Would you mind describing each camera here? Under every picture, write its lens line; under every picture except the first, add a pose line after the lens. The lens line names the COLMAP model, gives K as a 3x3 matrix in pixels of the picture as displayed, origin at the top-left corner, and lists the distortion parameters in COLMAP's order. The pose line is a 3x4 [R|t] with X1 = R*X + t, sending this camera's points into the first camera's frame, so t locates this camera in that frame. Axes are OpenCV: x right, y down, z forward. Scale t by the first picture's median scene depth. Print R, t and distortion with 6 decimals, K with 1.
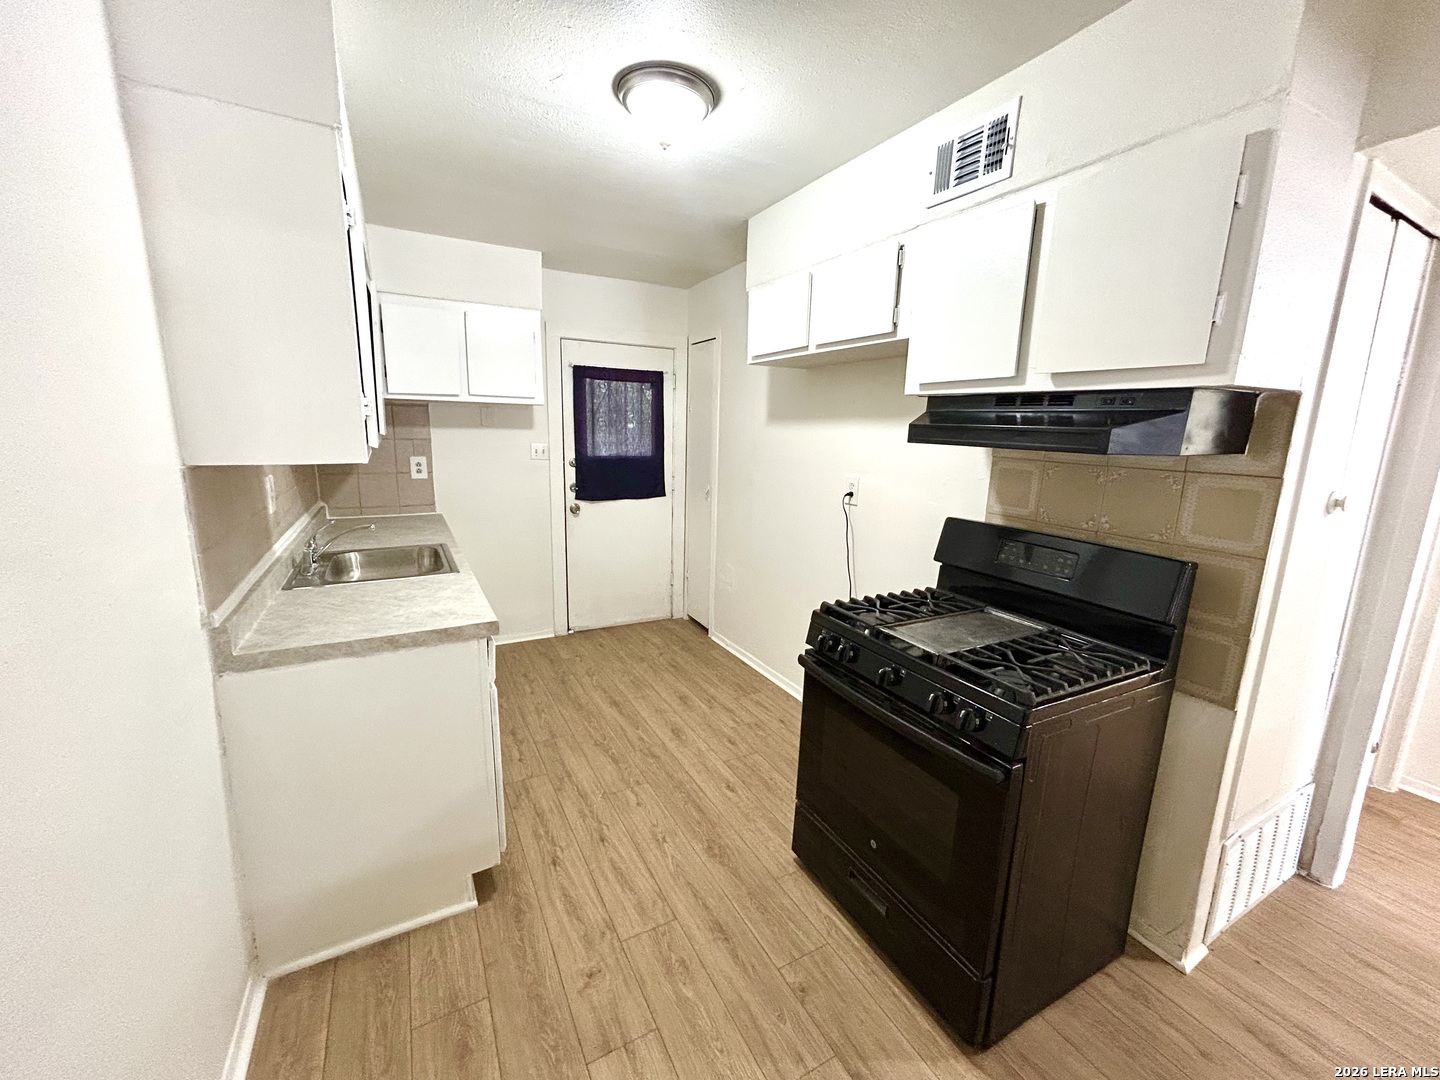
lens RADIAL K [[580.5, 0, 720.0], [0, 580.5, 540.0], [0, 0, 1]] dist [0.029778, 0.000010]
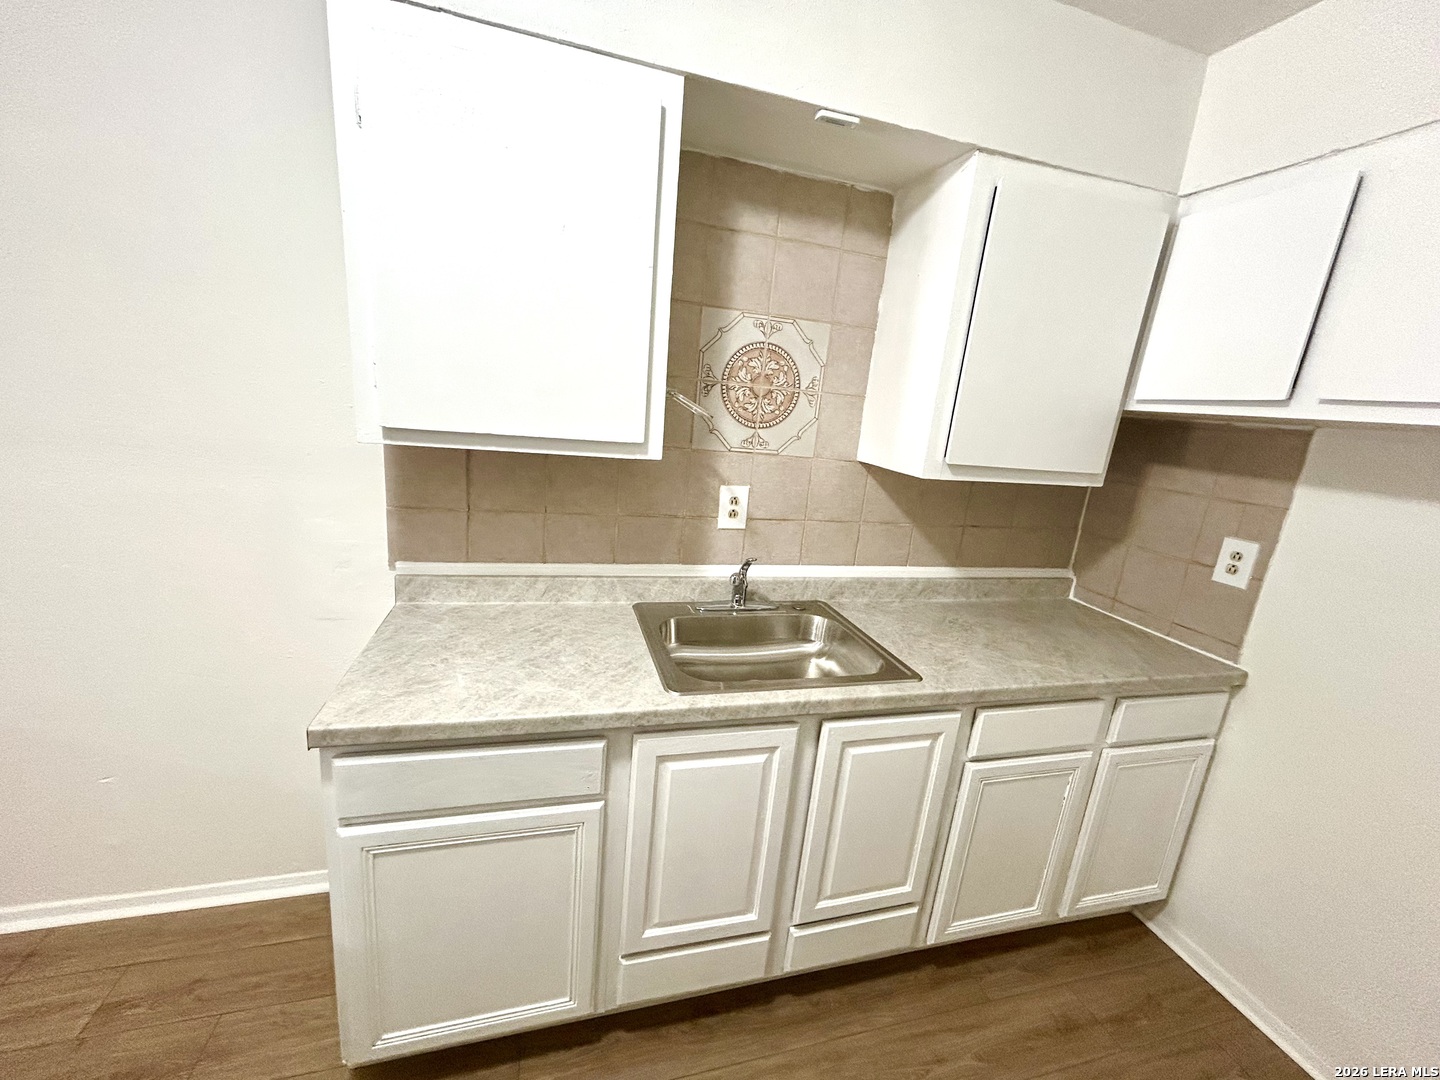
lens RADIAL K [[580.5, 0, 720.0], [0, 580.5, 540.0], [0, 0, 1]] dist [0.029778, 0.000010]
pose [[-0.226967, 0.199775, -0.953192, 0.028586], [-0.275490, 0.925591, 0.259588, -0.152517], [0.934126, 0.321513, -0.155042, 0.693189]]
